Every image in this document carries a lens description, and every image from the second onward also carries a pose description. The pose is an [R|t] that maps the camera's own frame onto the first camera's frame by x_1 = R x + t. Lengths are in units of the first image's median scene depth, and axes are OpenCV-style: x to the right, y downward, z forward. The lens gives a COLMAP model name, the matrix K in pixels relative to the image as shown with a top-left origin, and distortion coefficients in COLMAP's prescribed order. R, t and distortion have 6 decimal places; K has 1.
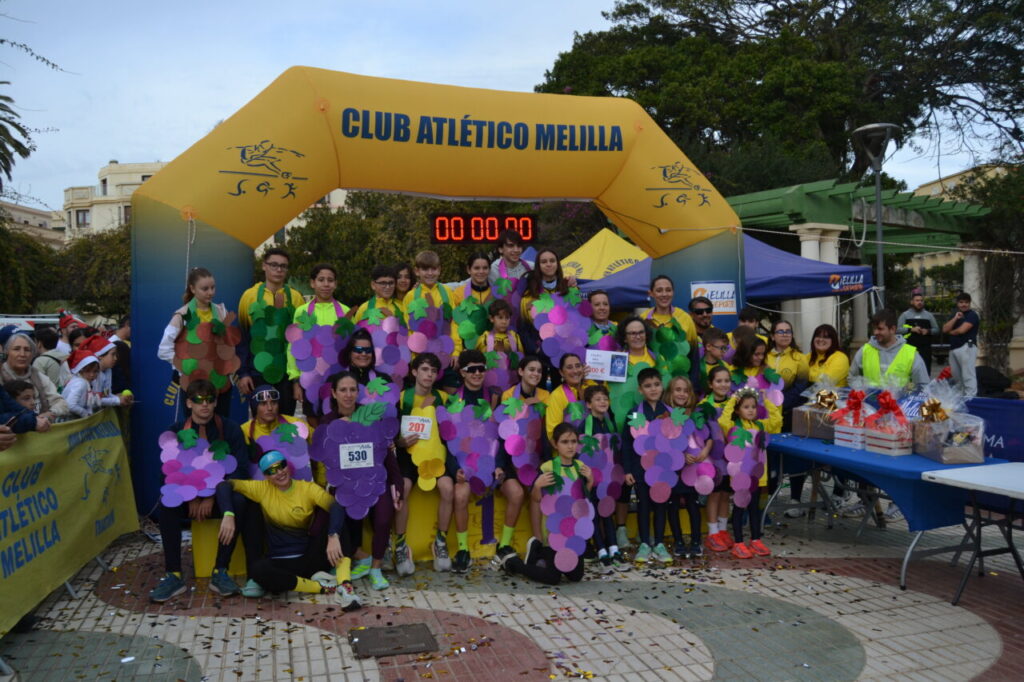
lens RADIAL K [[874.6, 0, 503.3], [0, 874.6, 354.4], [0, 0, 1]] dist [-0.073600, 0.004079]
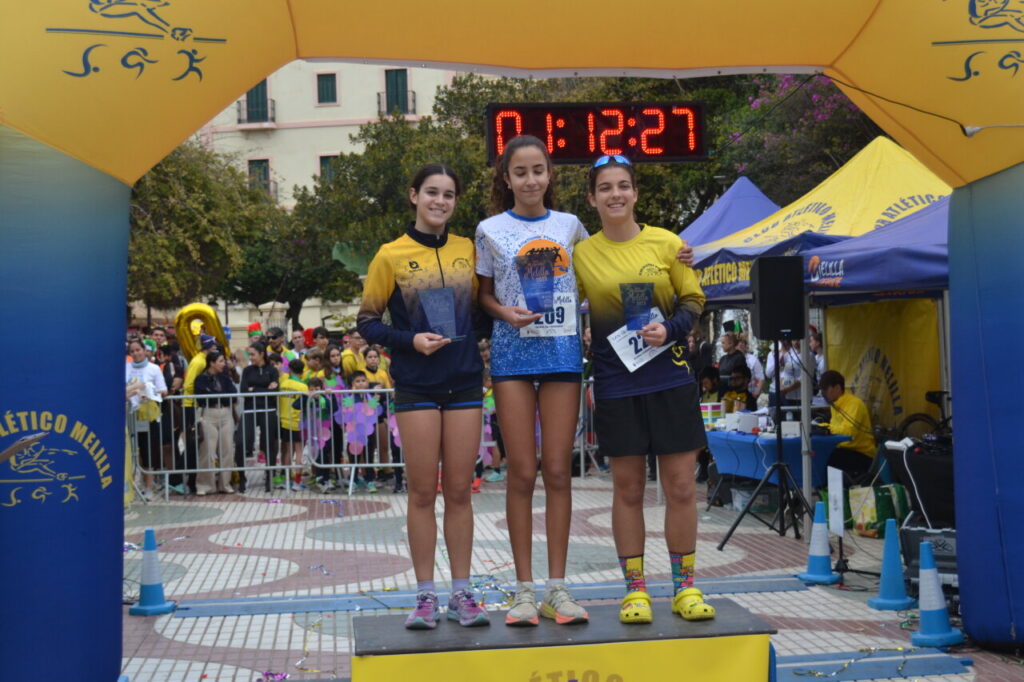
lens RADIAL K [[1546.9, 0, 511.3], [0, 1546.9, 355.6], [0, 0, 1]] dist [-0.040875, -0.023780]
pose [[0.989757, -0.007456, -0.142567, 0.058401], [0.005474, 0.999883, -0.014290, -0.006388], [0.142657, 0.013363, 0.989682, 0.137419]]
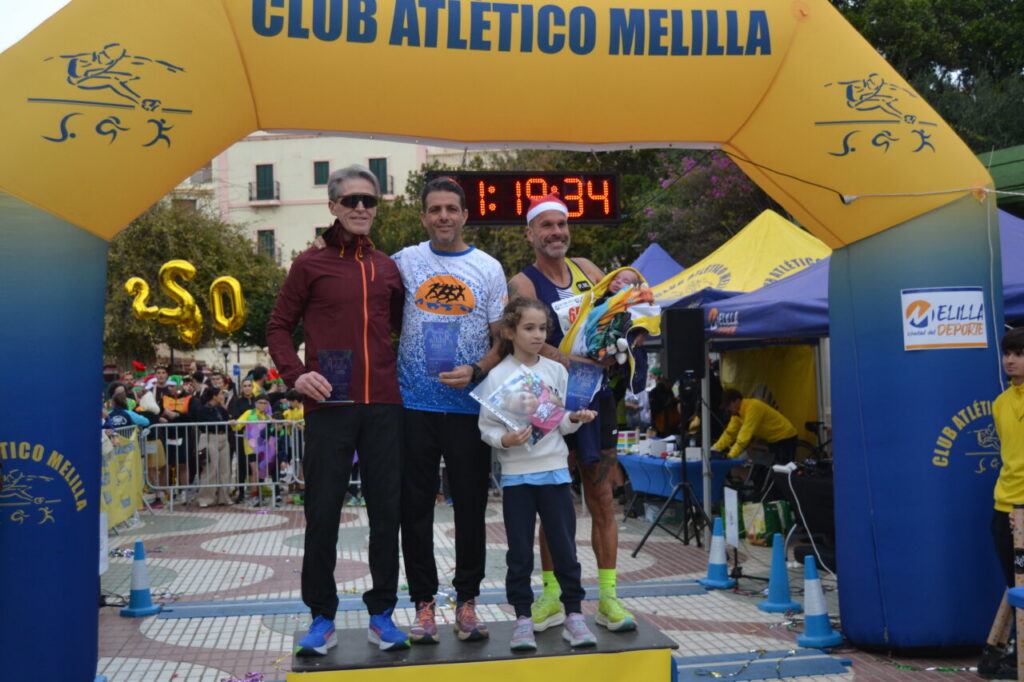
lens RADIAL K [[1240.2, 0, 511.0], [0, 1240.2, 355.2], [0, 0, 1]] dist [-0.051352, -0.013272]
pose [[0.993850, -0.006571, -0.110542, 0.062458], [0.001986, 0.999135, -0.041537, -0.010226], [0.110720, 0.041062, 0.993003, 0.222192]]
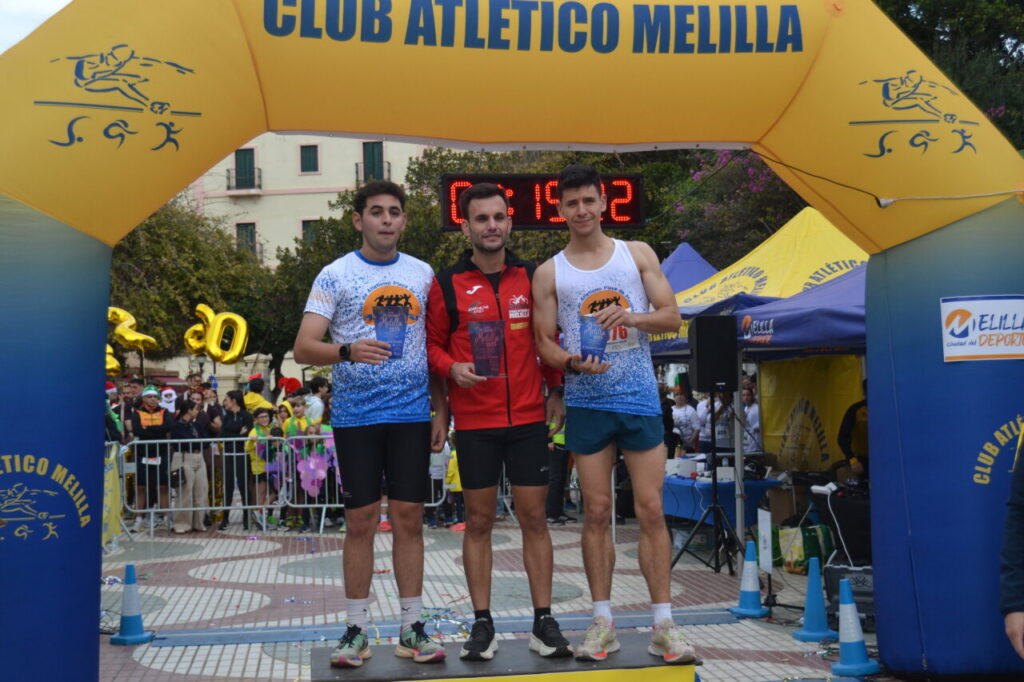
lens RADIAL K [[1418.3, 0, 508.5], [0, 1418.3, 359.3], [0, 0, 1]] dist [-0.042782, -0.026755]
pose [[0.992656, -0.005410, -0.120851, 0.066998], [-0.000154, 0.998942, -0.045984, -0.007390], [0.120972, 0.045665, 0.991605, 0.143068]]
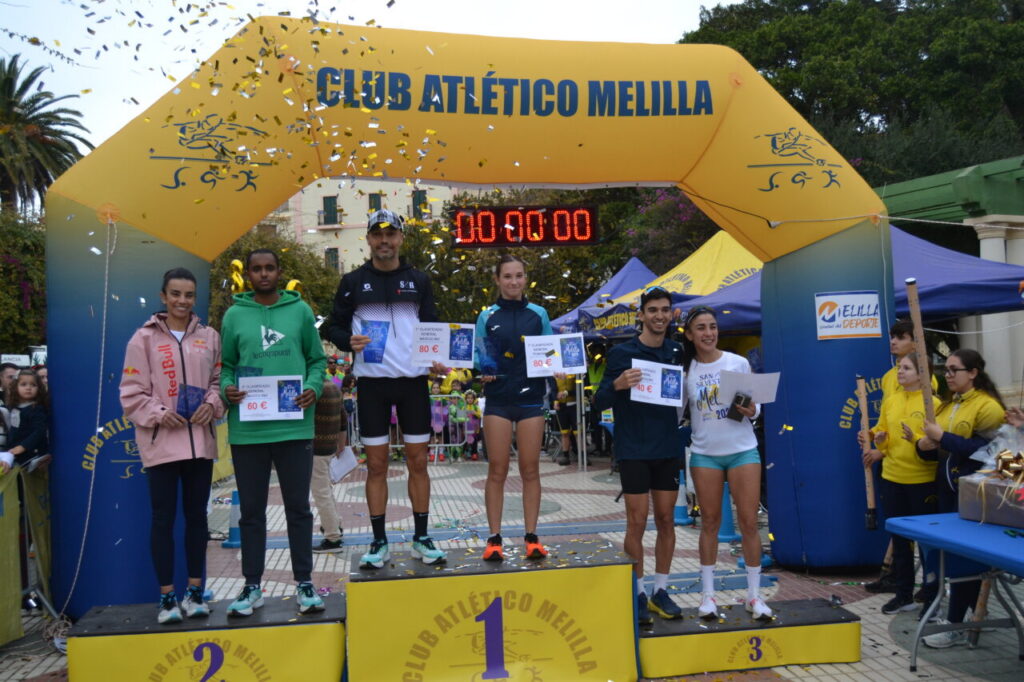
lens RADIAL K [[988.2, 0, 506.4], [0, 988.2, 357.0], [0, 0, 1]] dist [-0.071920, 0.017533]
pose [[0.991221, -0.013122, -0.131560, 0.076992], [0.009185, 0.999493, -0.030491, -0.008666], [0.131894, 0.029015, 0.990839, 0.184550]]
